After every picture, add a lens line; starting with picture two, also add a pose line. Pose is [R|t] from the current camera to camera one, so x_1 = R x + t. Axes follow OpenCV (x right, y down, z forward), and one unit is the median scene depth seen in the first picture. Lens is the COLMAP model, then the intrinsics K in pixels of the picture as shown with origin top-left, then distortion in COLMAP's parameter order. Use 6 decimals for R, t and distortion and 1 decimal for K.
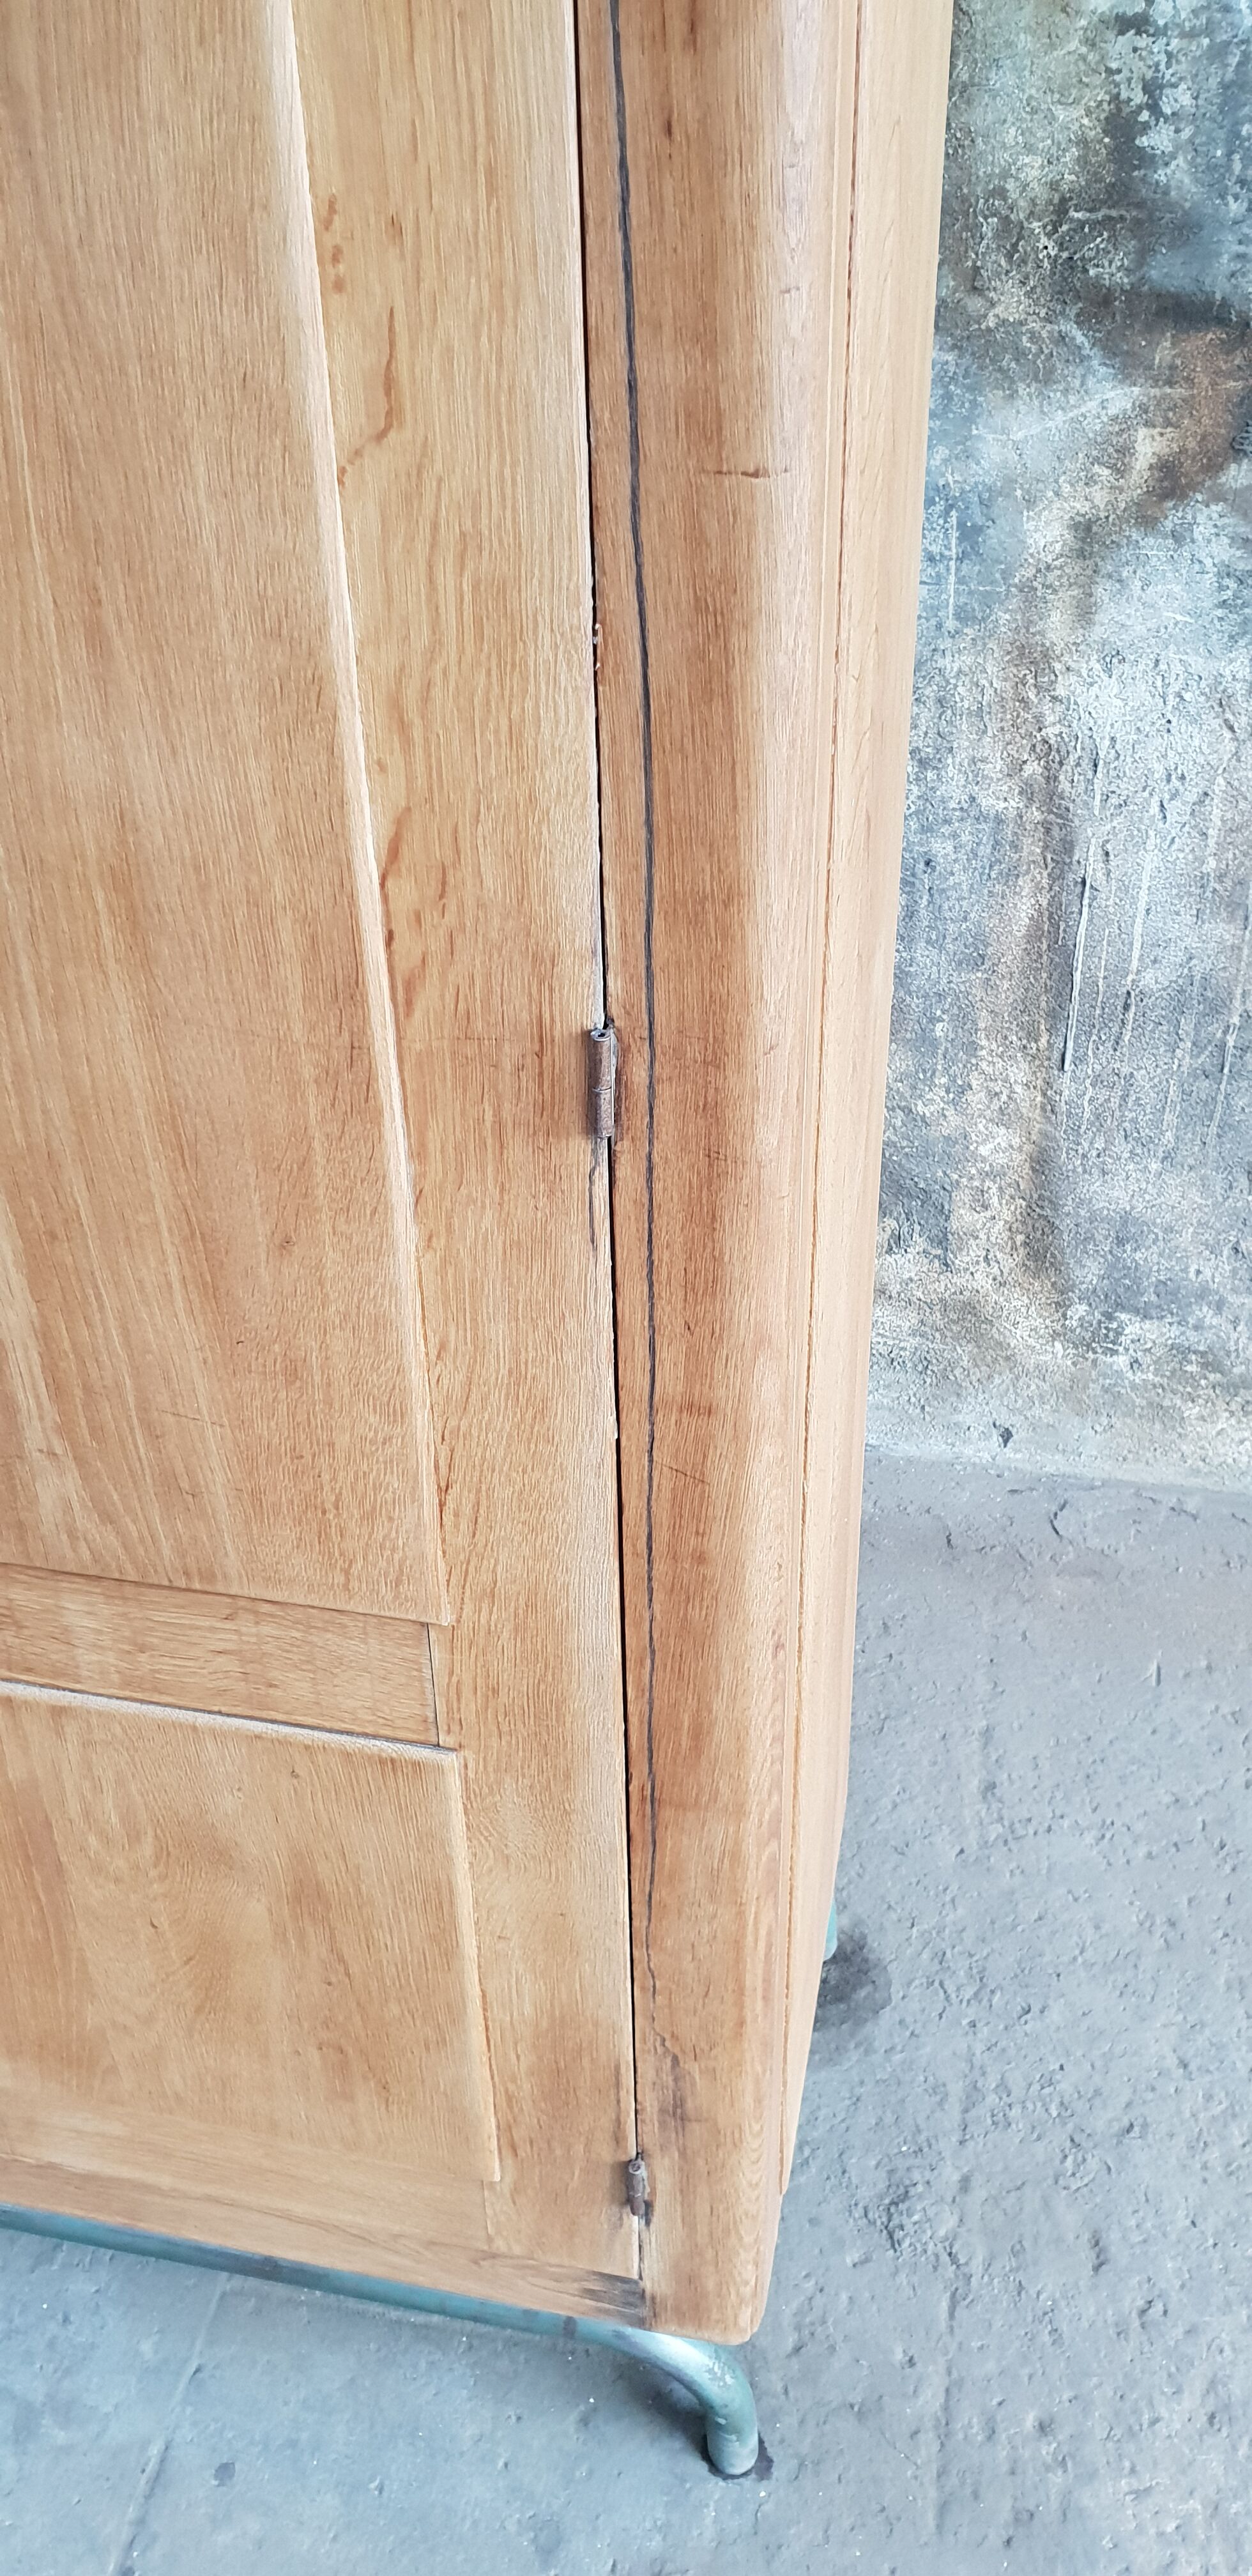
lens RADIAL K [[2005.0, 0, 647.0], [0, 2005.0, 1265.5], [0, 0, 1]] dist [0.035060, -0.000006]
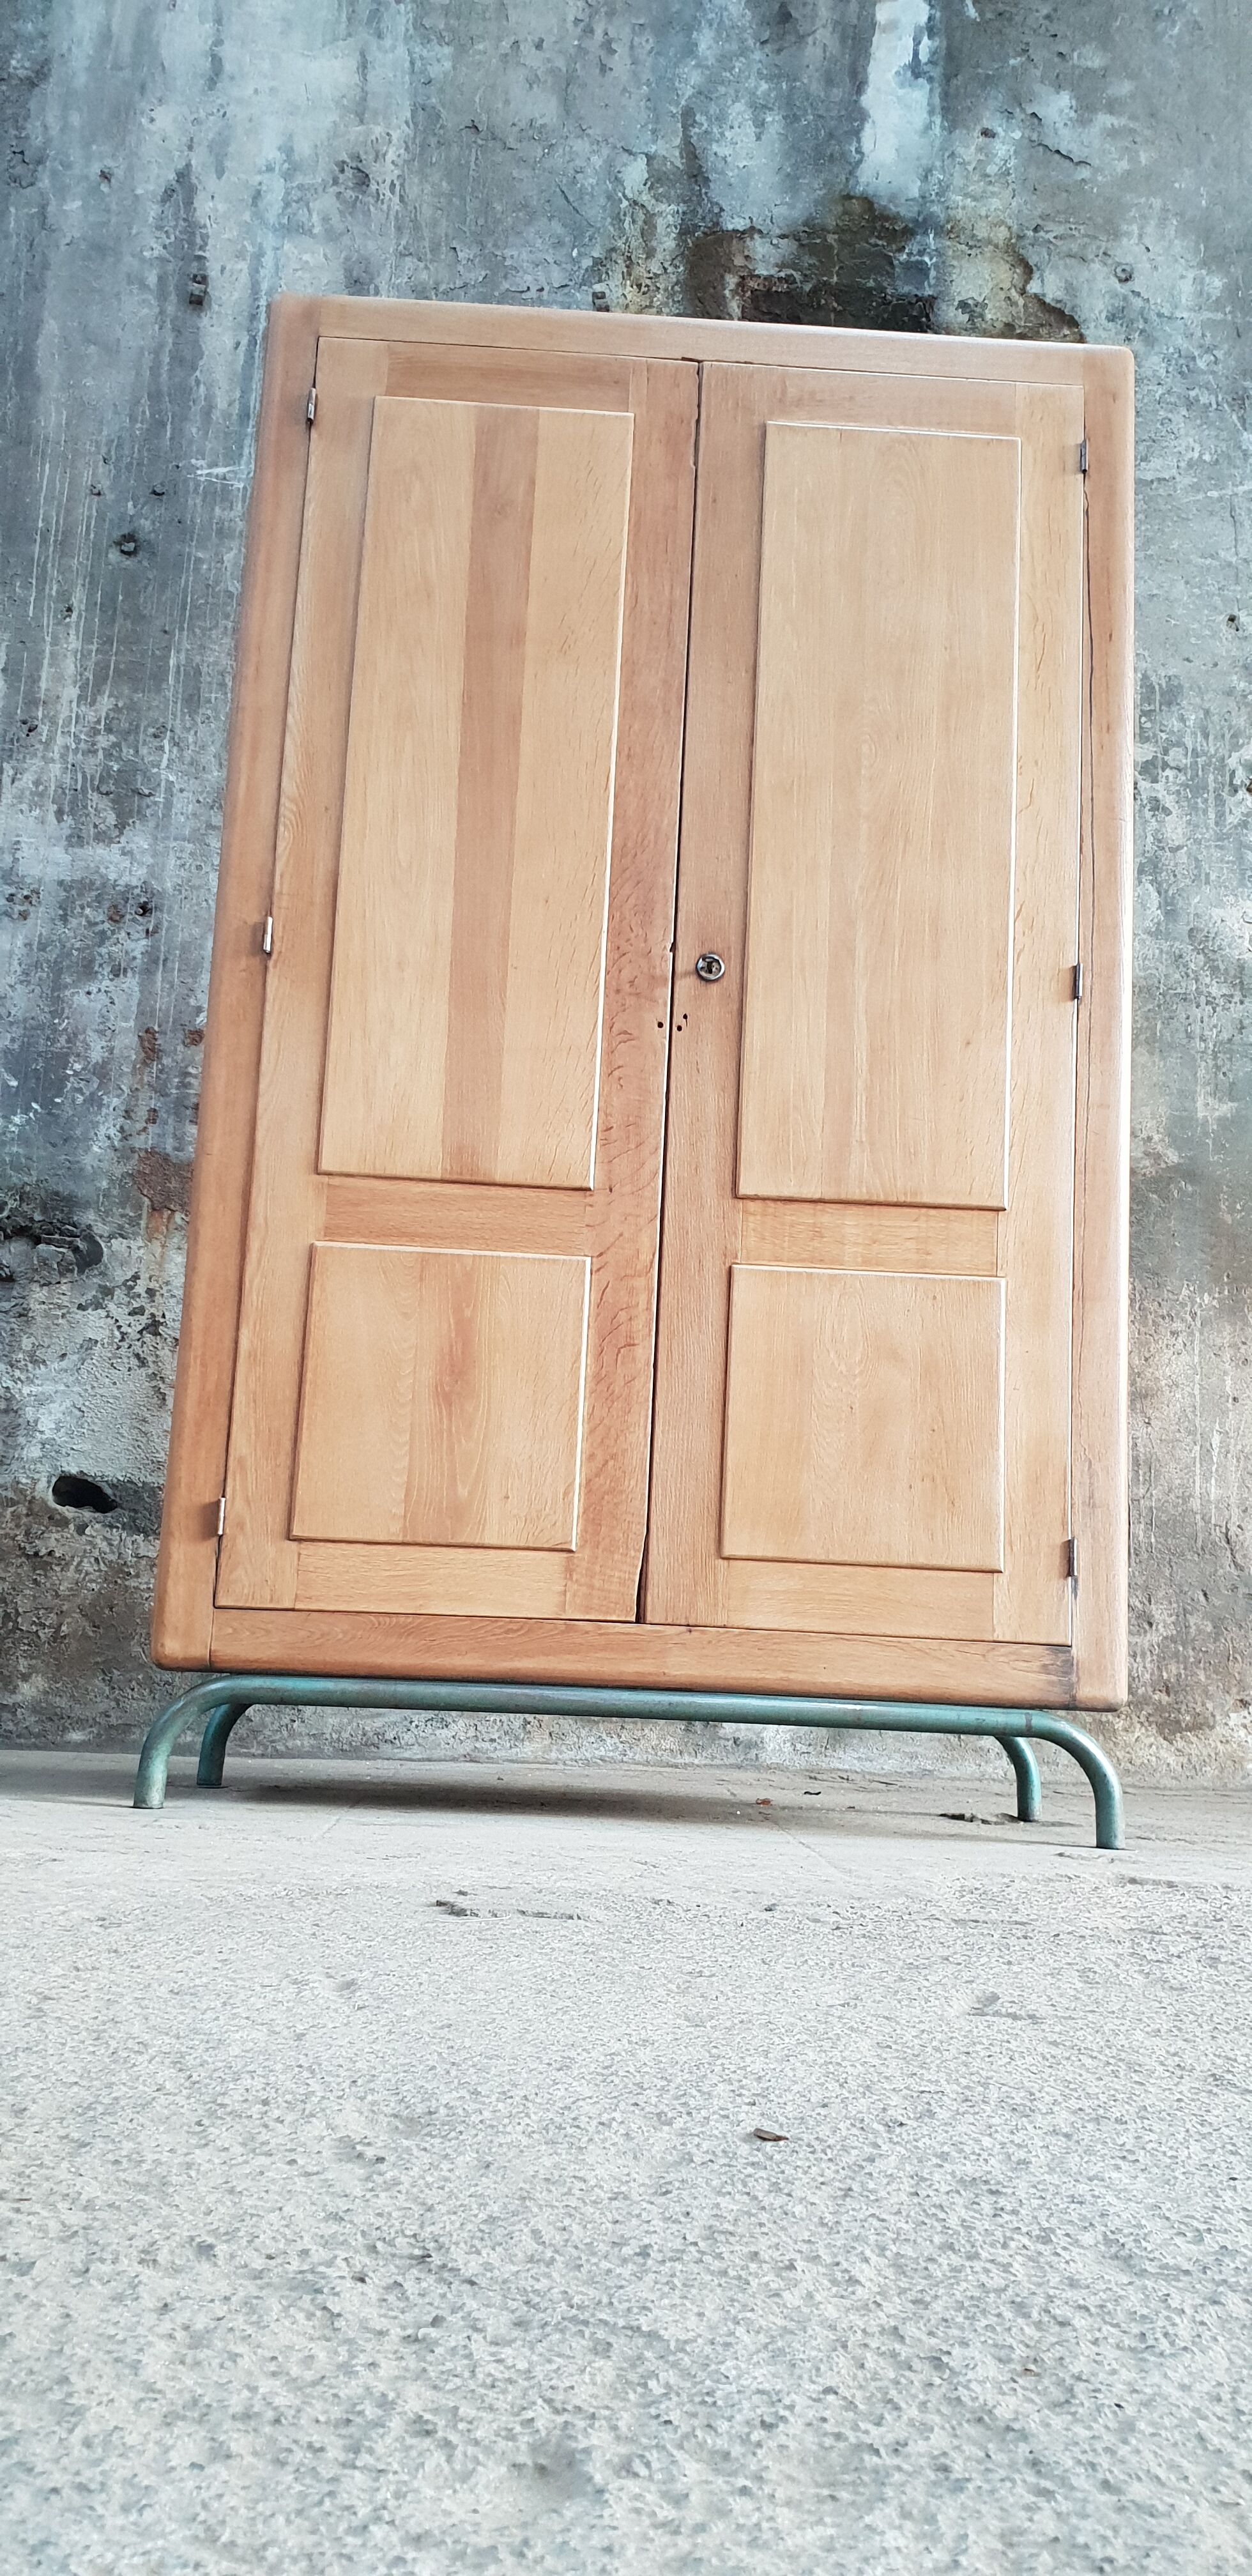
lens RADIAL K [[2007.4, 0, 651.7], [0, 2007.4, 1295.6], [0, 0, 1]] dist [-0.000627, 0.014952]
pose [[0.966719, 0.102298, 0.234498, -1.042247], [0.087791, 0.728283, -0.679630, 1.809263], [-0.240306, 0.677598, 0.695064, -0.571613]]
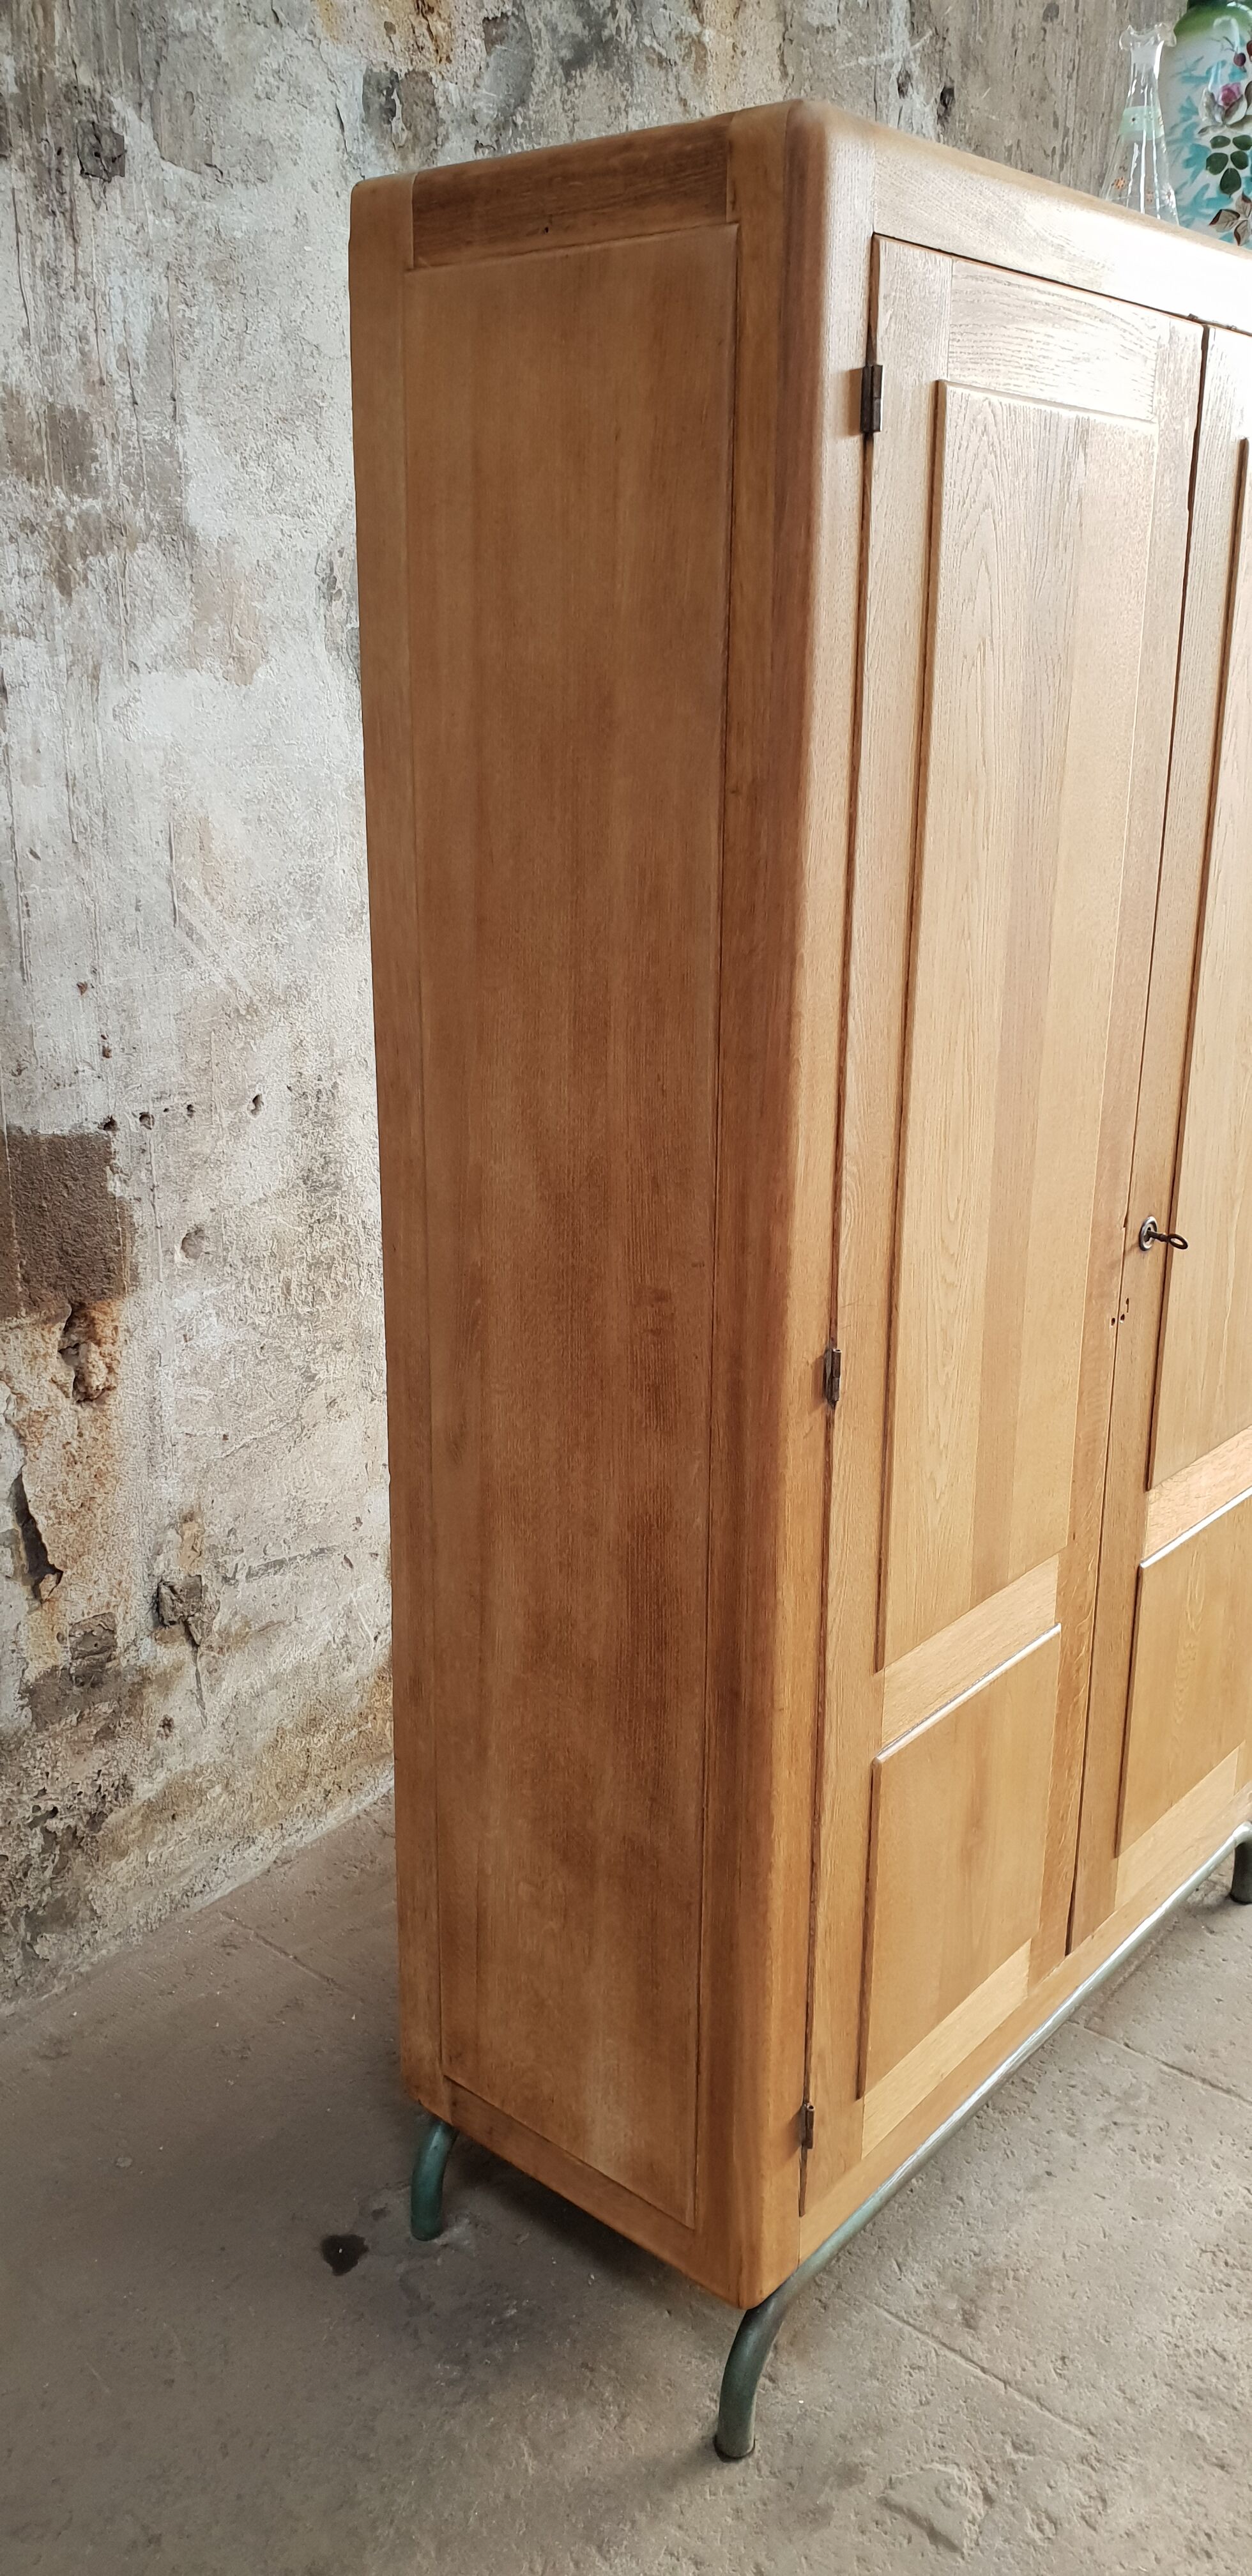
lens RADIAL K [[2018.3, 0, 665.9], [0, 2018.3, 1265.1], [0, 0, 1]] dist [-0.006352, 0.040180]
pose [[0.464879, -0.241051, 0.851928, -2.331382], [0.476584, 0.879056, -0.011335, -0.284572], [-0.746160, 0.411285, 0.523536, 0.156253]]
